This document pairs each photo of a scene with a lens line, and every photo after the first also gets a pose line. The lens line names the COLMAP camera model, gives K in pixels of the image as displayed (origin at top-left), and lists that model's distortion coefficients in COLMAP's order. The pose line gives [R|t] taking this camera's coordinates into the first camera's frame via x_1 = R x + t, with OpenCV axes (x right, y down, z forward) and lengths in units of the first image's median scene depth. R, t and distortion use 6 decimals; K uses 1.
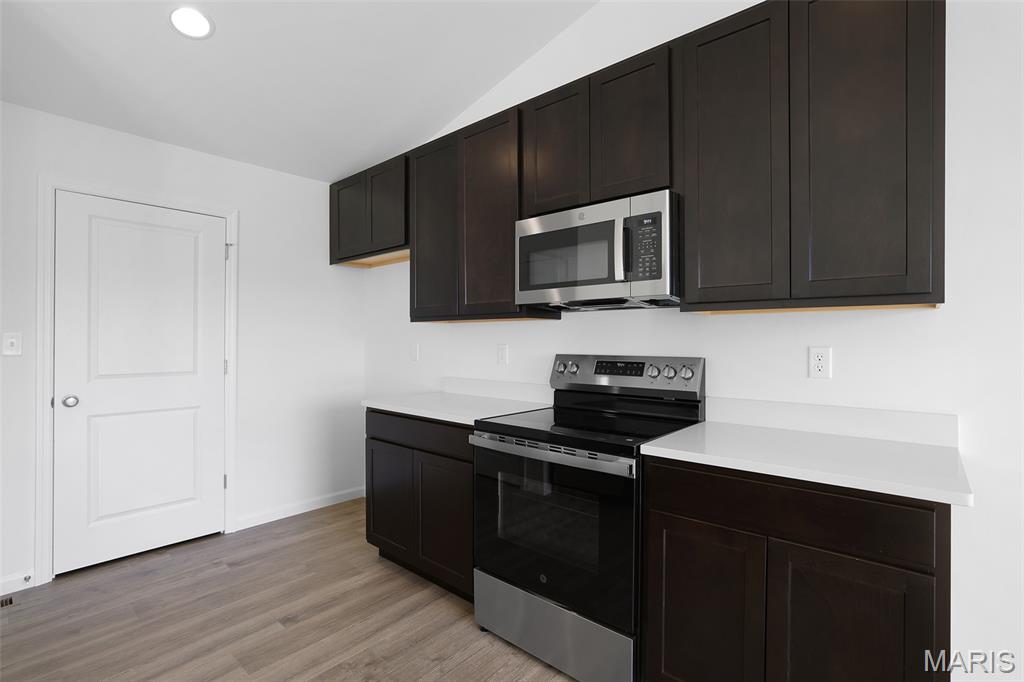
lens RADIAL K [[478.9, 0, 503.9], [0, 478.9, 336.4], [0, 0, 1]] dist [-0.027063, 0.015654]
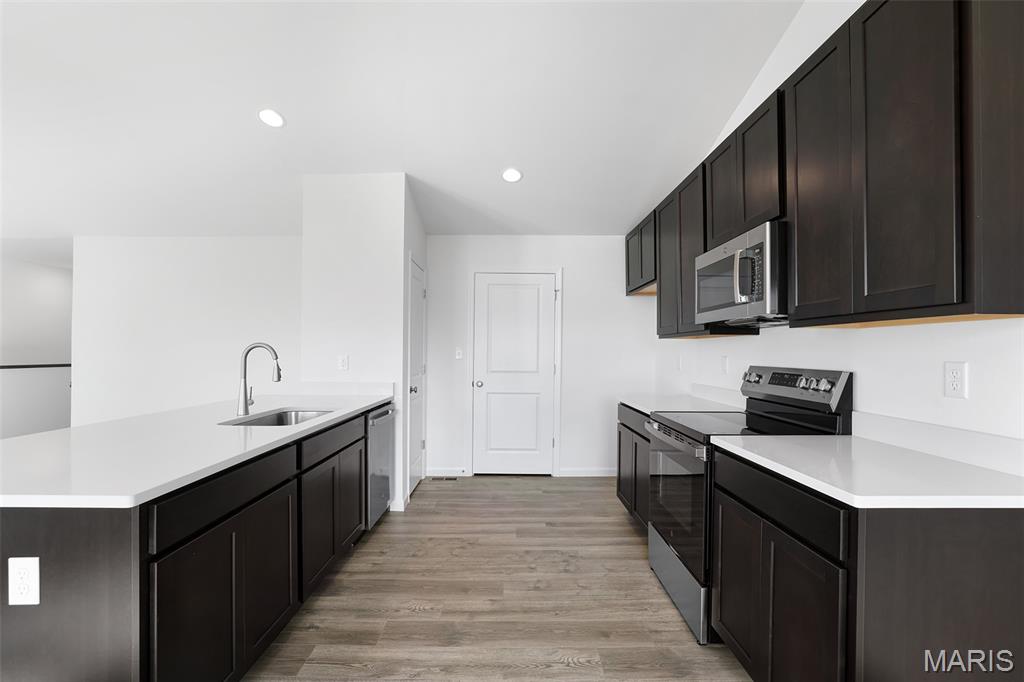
lens RADIAL K [[458.8, 0, 512.0], [0, 458.8, 341.0], [0, 0, 1]] dist [-0.000213, 0.000096]
pose [[0.671366, -0.013231, -0.741007, 0.608674], [-0.000750, 0.999828, -0.018532, -0.000541], [0.741125, 0.012998, 0.671241, -0.157748]]
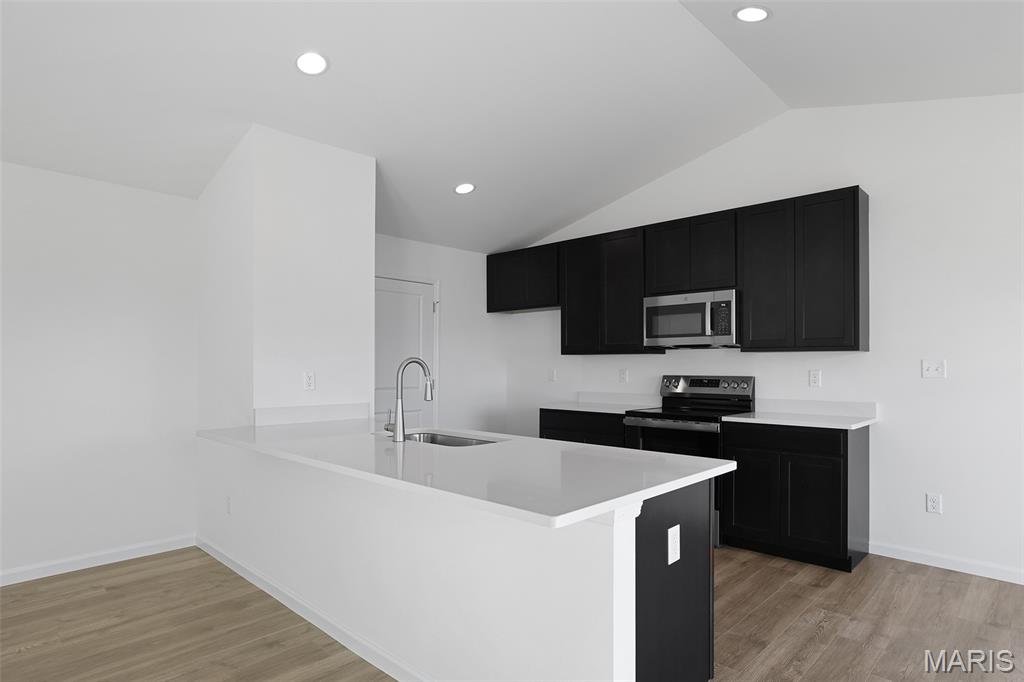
lens RADIAL K [[563.3, 0, 504.1], [0, 563.3, 363.0], [0, 0, 1]] dist [-0.004834, 0.001666]
pose [[0.999354, 0.001858, -0.035900, -0.419245], [-0.001806, 0.999997, 0.001479, -0.007869], [0.035903, -0.001413, 0.999354, -1.085467]]
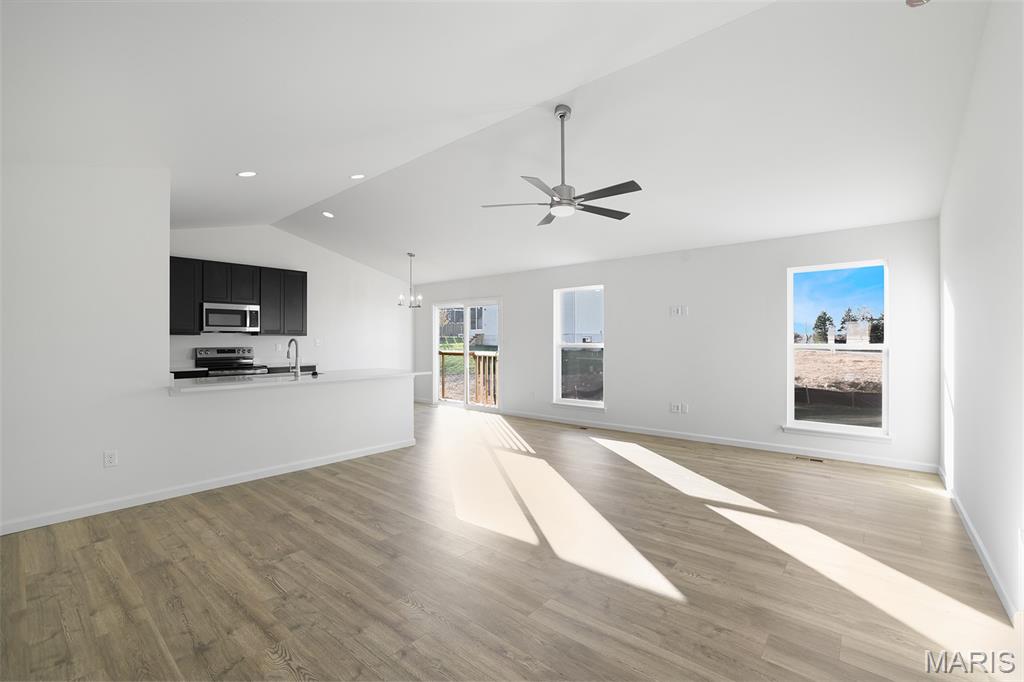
lens RADIAL K [[440.9, 0, 507.0], [0, 440.9, 341.8], [0, 0, 1]] dist [-0.035202, 0.010654]
pose [[-0.022881, 0.000766, 0.999738, -2.788937], [-0.005440, 0.999985, -0.000891, -0.005946], [-0.999723, -0.005459, -0.022876, -0.829932]]
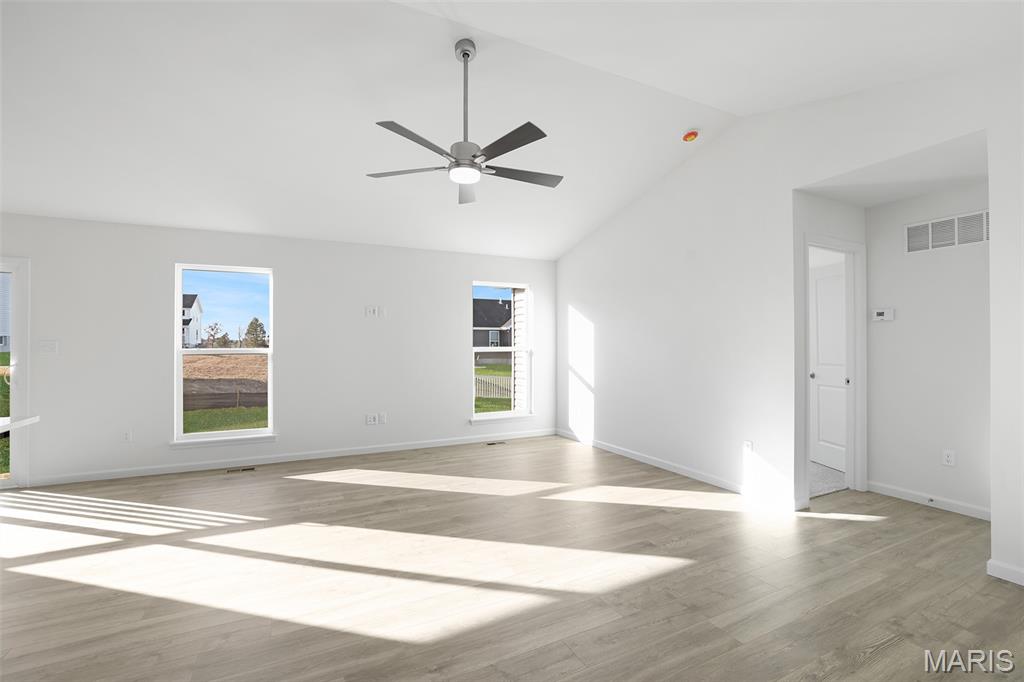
lens RADIAL K [[452.2, 0, 509.2], [0, 452.2, 340.4], [0, 0, 1]] dist [-0.050596, 0.015924]
pose [[-0.927138, 0.009134, 0.374608, -1.782807], [0.002856, 0.999846, -0.017312, 0.002007], [-0.374708, -0.014980, -0.927022, 0.058498]]
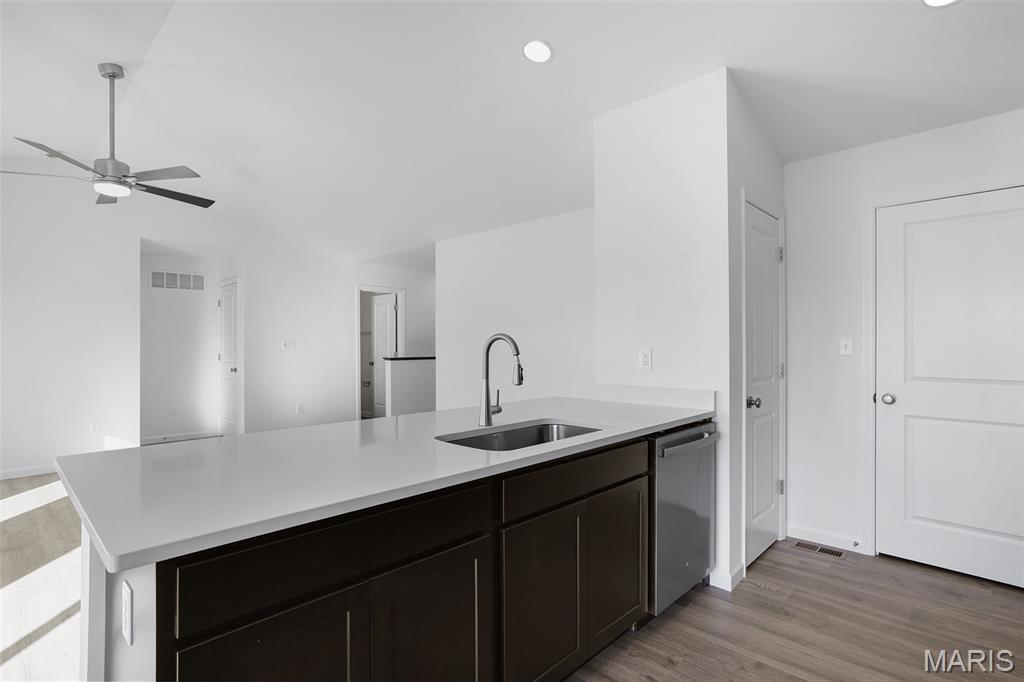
lens RADIAL K [[510.4, 0, 509.6], [0, 510.4, 337.9], [0, 0, 1]] dist [-0.030552, 0.022503]
pose [[-0.036269, -0.010960, -0.999282, 0.315728], [0.009650, 0.999889, -0.011317, 0.001935], [0.999295, -0.010053, -0.036160, 0.200052]]
